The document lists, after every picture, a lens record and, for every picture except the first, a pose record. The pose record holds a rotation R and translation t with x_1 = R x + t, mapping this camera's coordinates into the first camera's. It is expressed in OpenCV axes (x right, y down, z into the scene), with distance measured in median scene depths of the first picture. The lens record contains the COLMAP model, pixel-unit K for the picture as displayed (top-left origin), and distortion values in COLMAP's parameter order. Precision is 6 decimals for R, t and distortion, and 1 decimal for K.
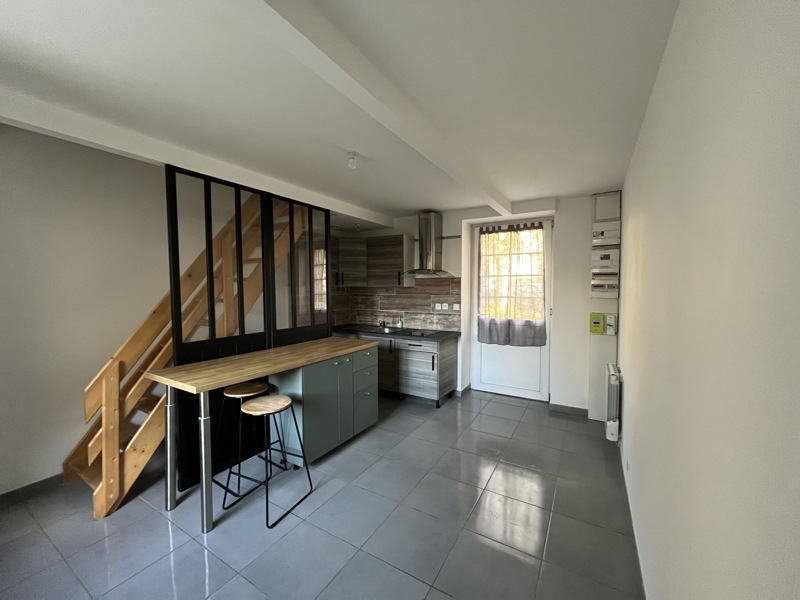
lens RADIAL K [[323.3, 0, 399.0], [0, 323.3, 298.9], [0, 0, 1]] dist [0.003023, -0.000538]
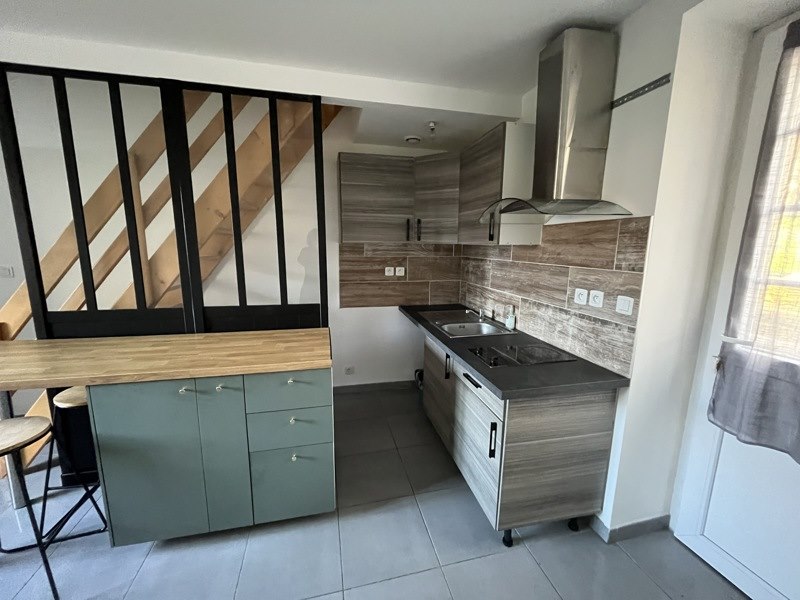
lens RADIAL K [[323.3, 0, 400.3], [0, 323.3, 299.6], [0, 0, 1]] dist [0.003023, -0.000538]
pose [[0.700120, 0.130355, -0.702025, 0.242258], [-0.042780, 0.989086, 0.140994, -0.018730], [0.712742, -0.068681, 0.698055, 0.565467]]
